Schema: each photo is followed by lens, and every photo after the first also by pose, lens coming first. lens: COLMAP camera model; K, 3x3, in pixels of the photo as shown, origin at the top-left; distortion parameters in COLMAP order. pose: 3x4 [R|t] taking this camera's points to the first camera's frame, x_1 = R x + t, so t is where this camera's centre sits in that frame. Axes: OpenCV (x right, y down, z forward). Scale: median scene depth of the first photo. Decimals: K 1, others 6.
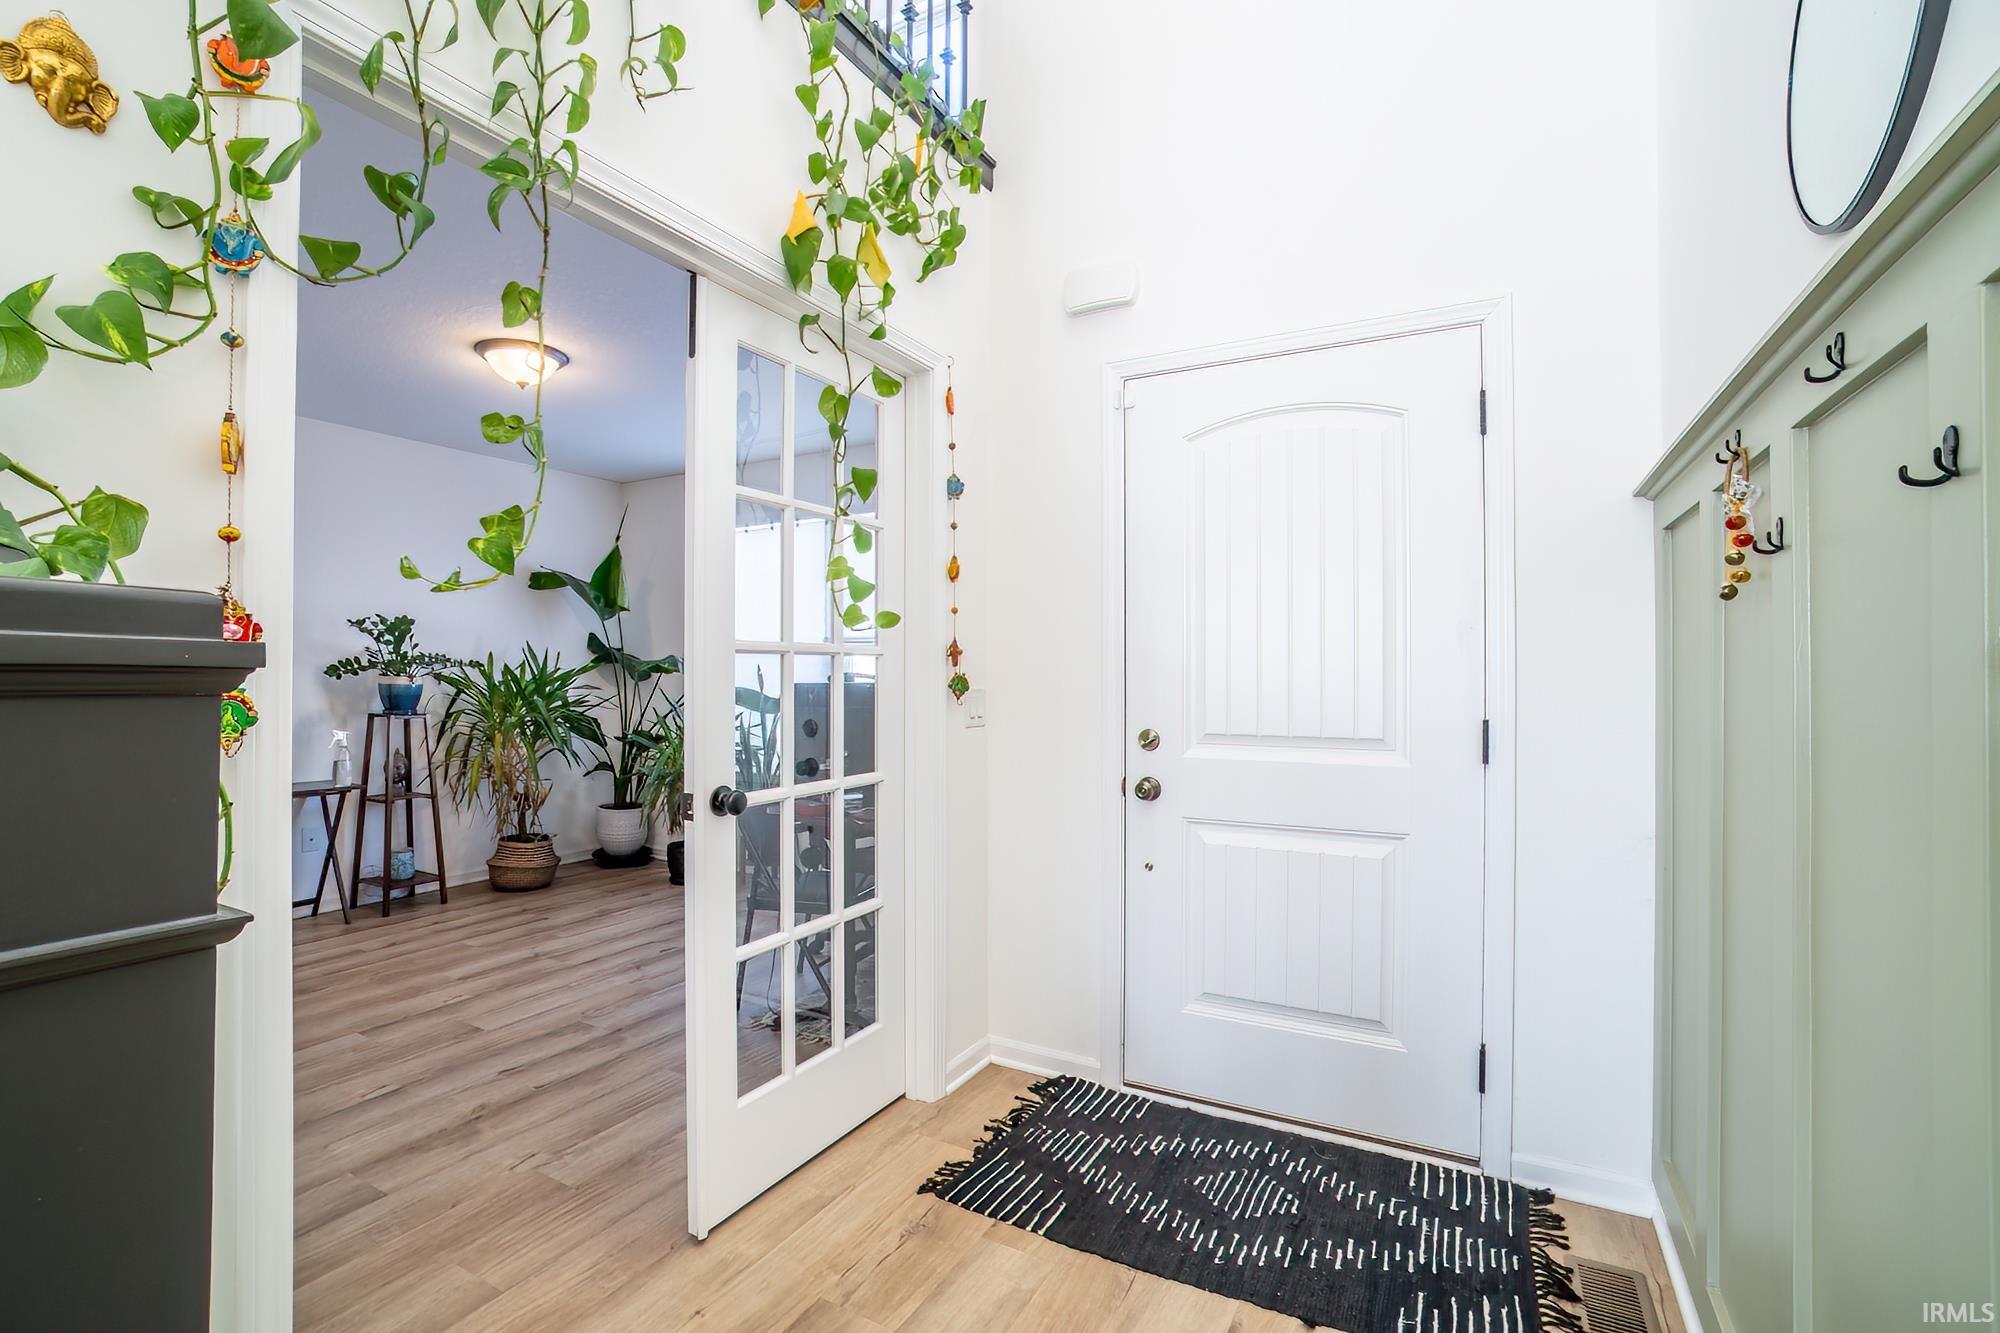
lens RADIAL K [[897.4, 0, 978.4], [0, 897.4, 673.4], [0, 0, 1]] dist [-0.046685, 0.017551]
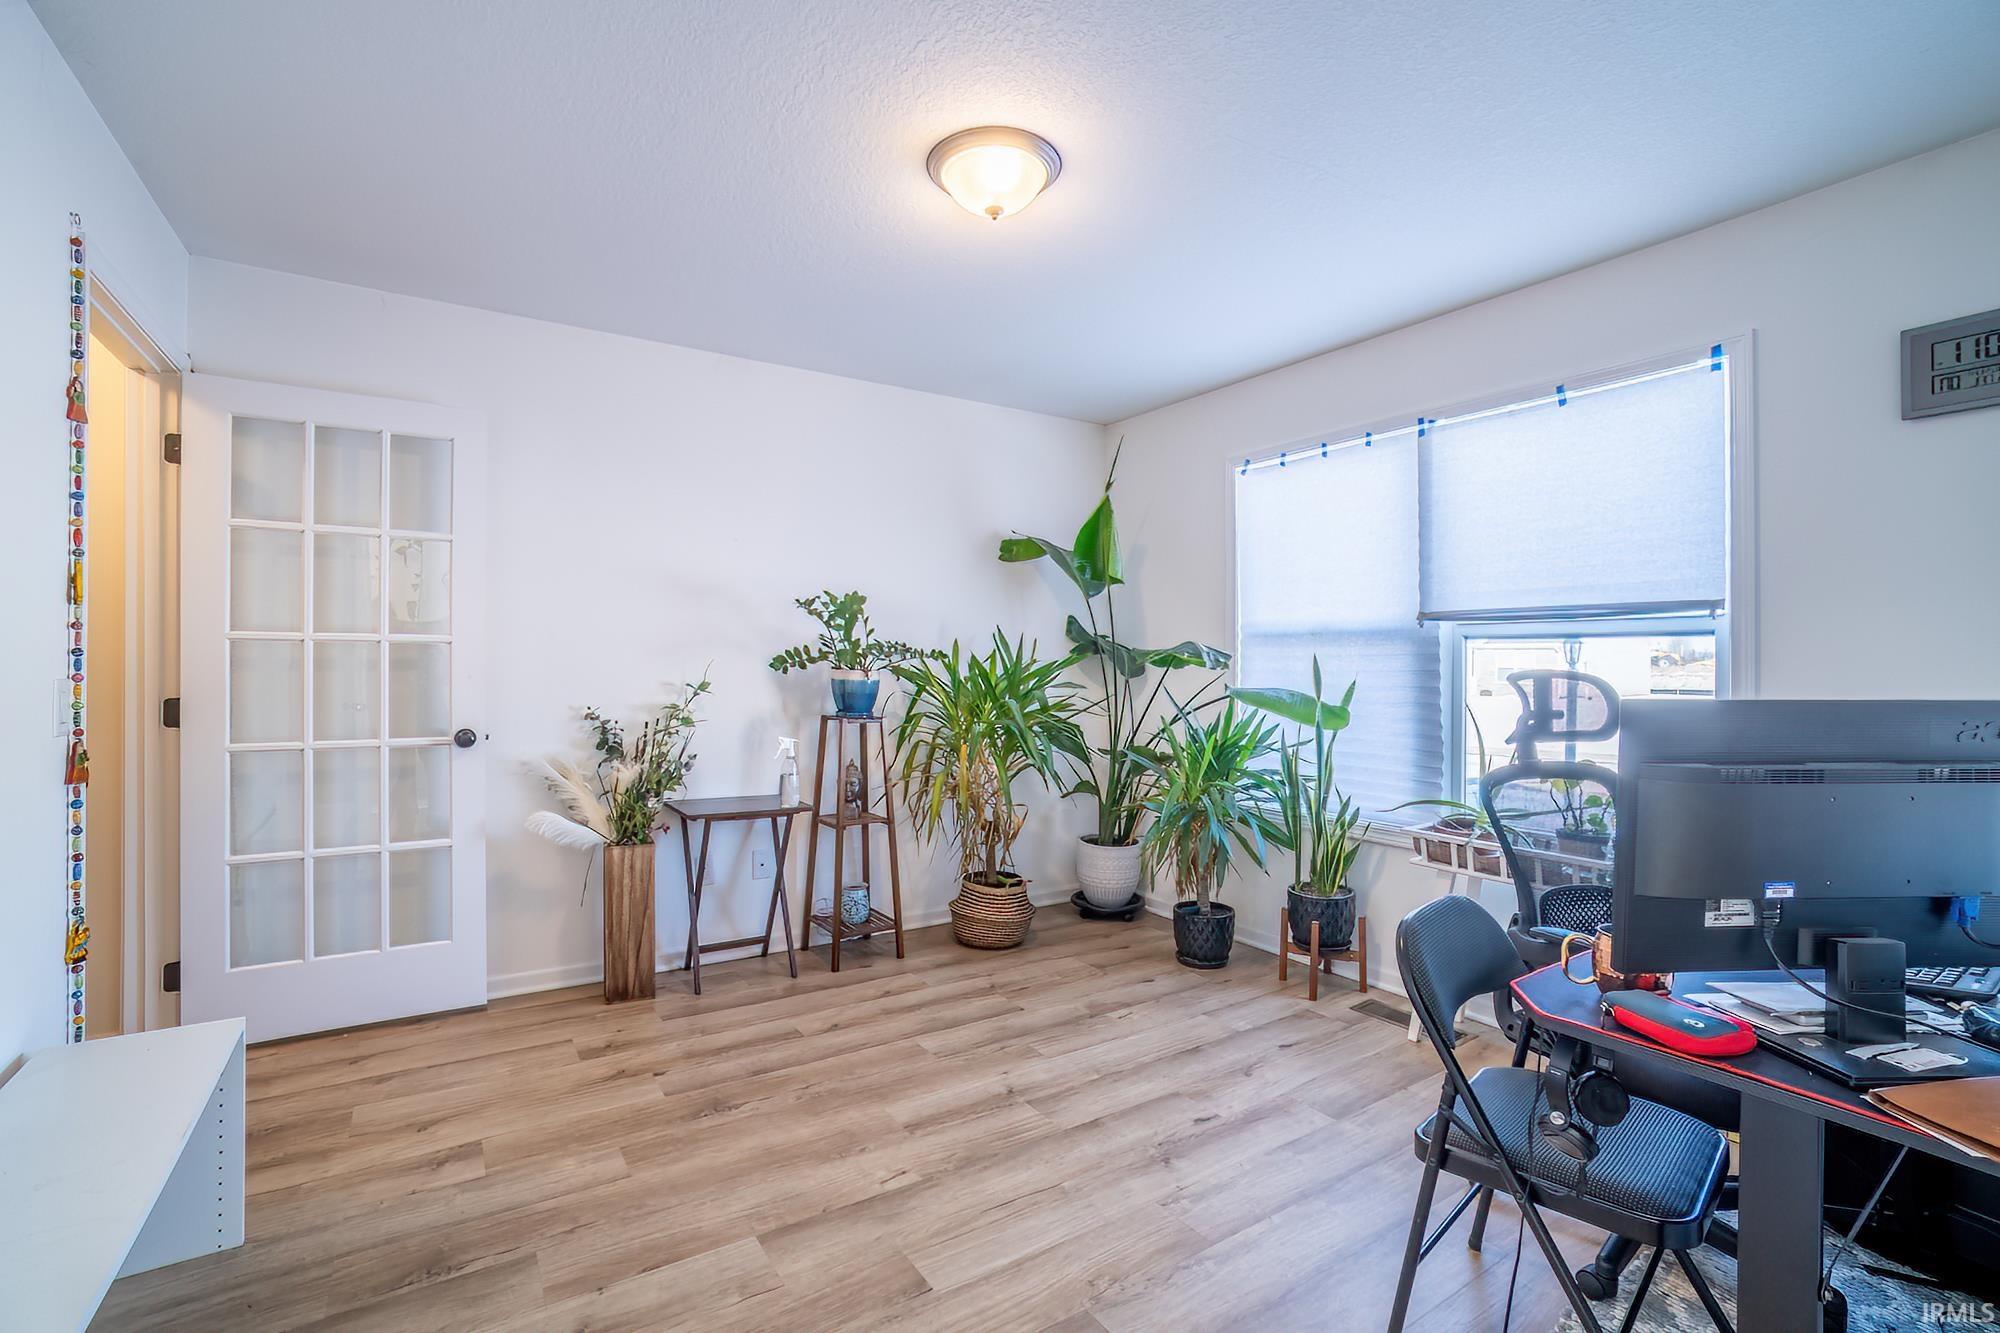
lens RADIAL K [[897.4, 0, 980.5], [0, 897.4, 663.2], [0, 0, 1]] dist [-0.046685, 0.017551]
pose [[0.886148, 0.003051, -0.463392, -0.182197], [-0.003967, 0.999992, -0.001001, -0.002605], [0.463385, 0.002725, 0.886153, 0.342571]]
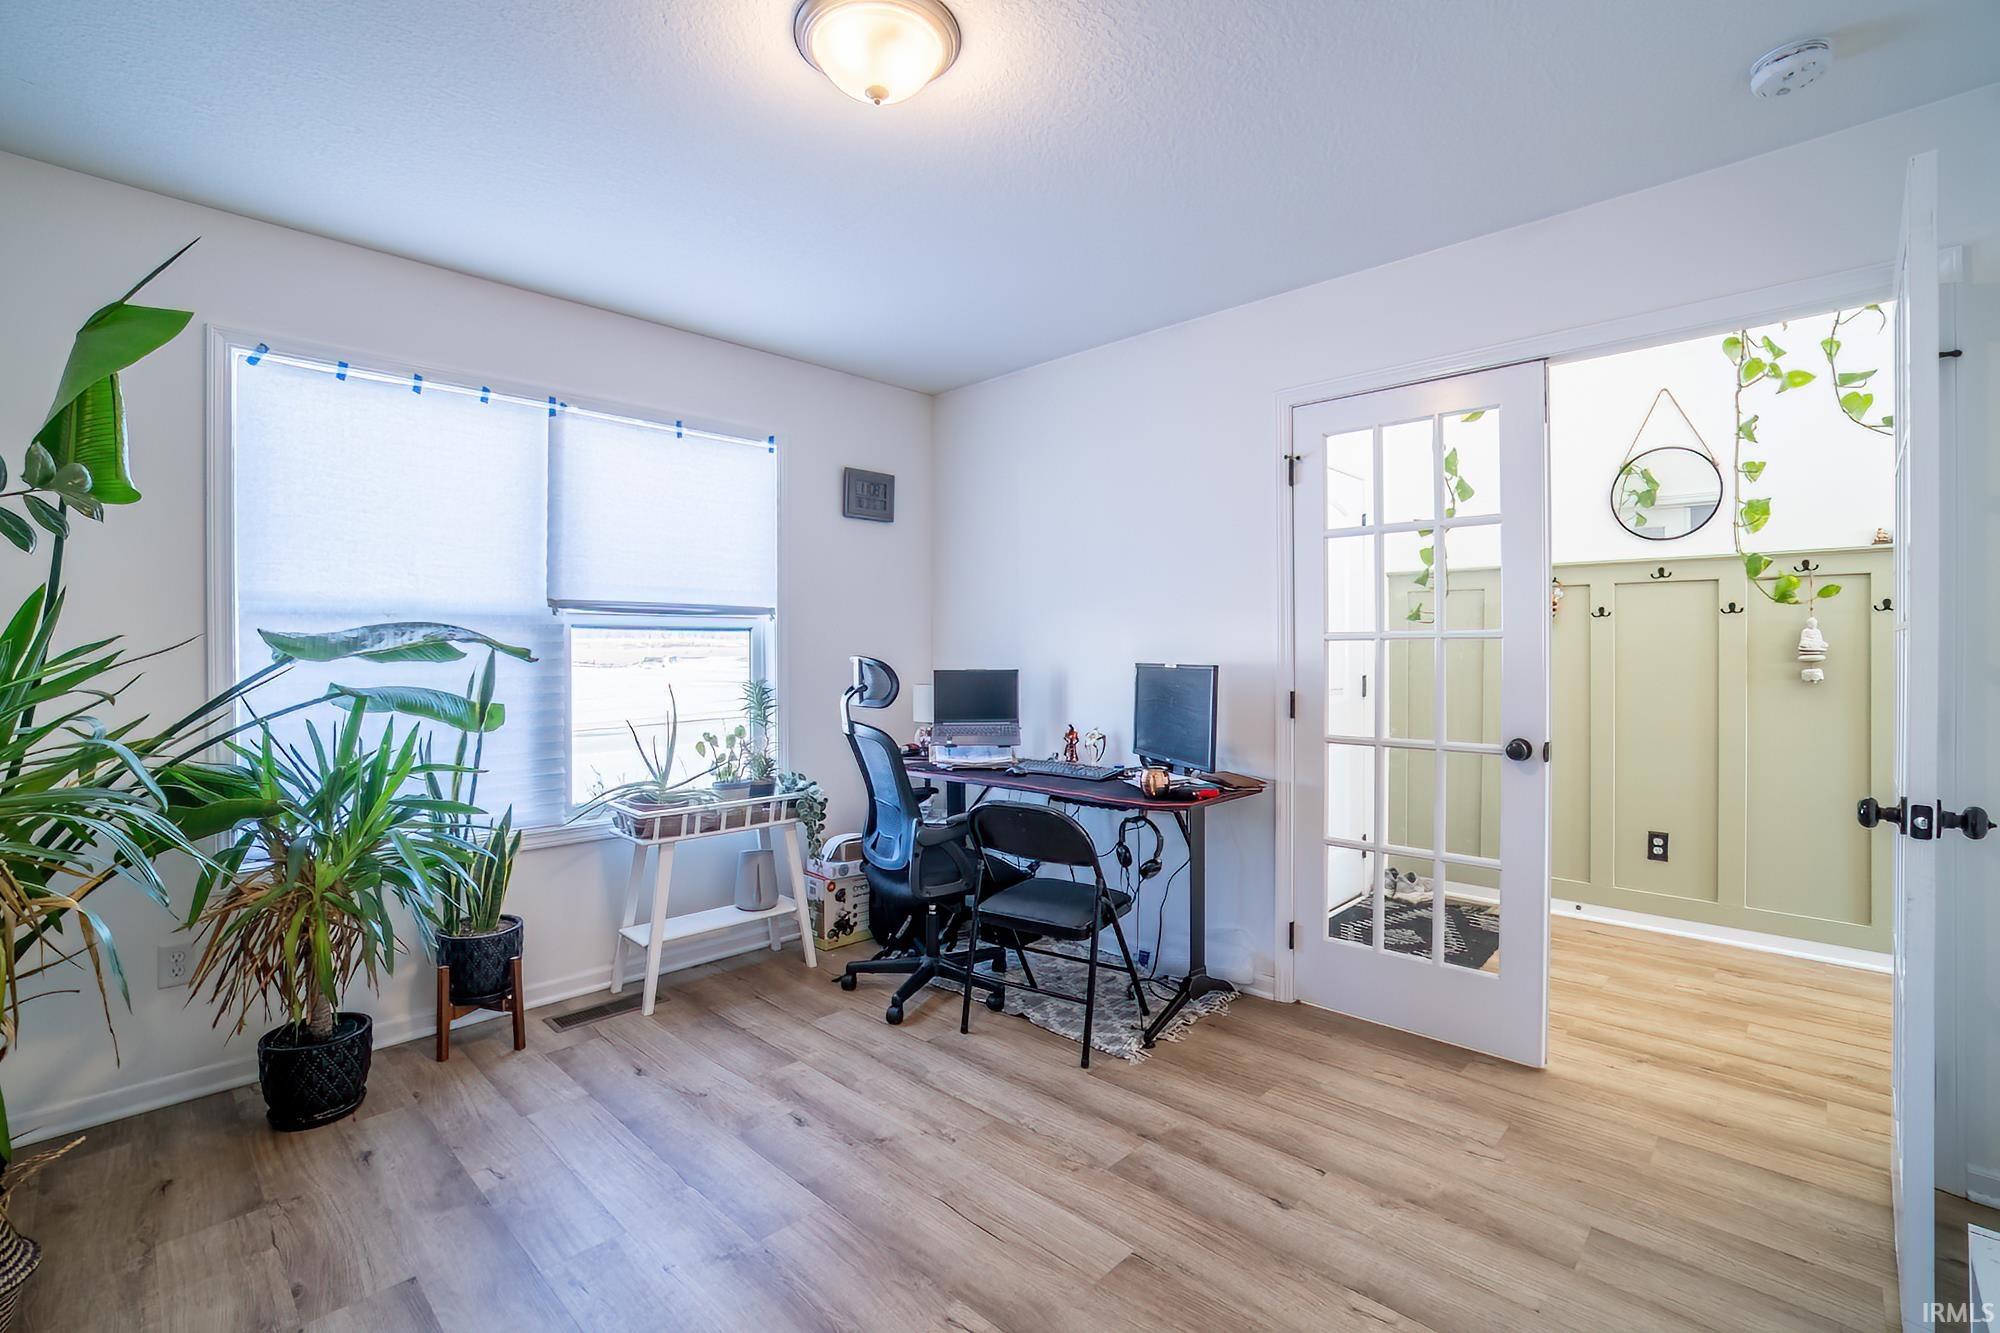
lens RADIAL K [[897.4, 0, 1004.6], [0, 897.4, 655.0], [0, 0, 1]] dist [-0.046685, 0.017551]
pose [[0.235743, -0.007901, 0.971783, -0.792634], [0.003373, 0.999968, 0.007312, -0.006296], [-0.971810, 0.001554, 0.235762, 0.641486]]
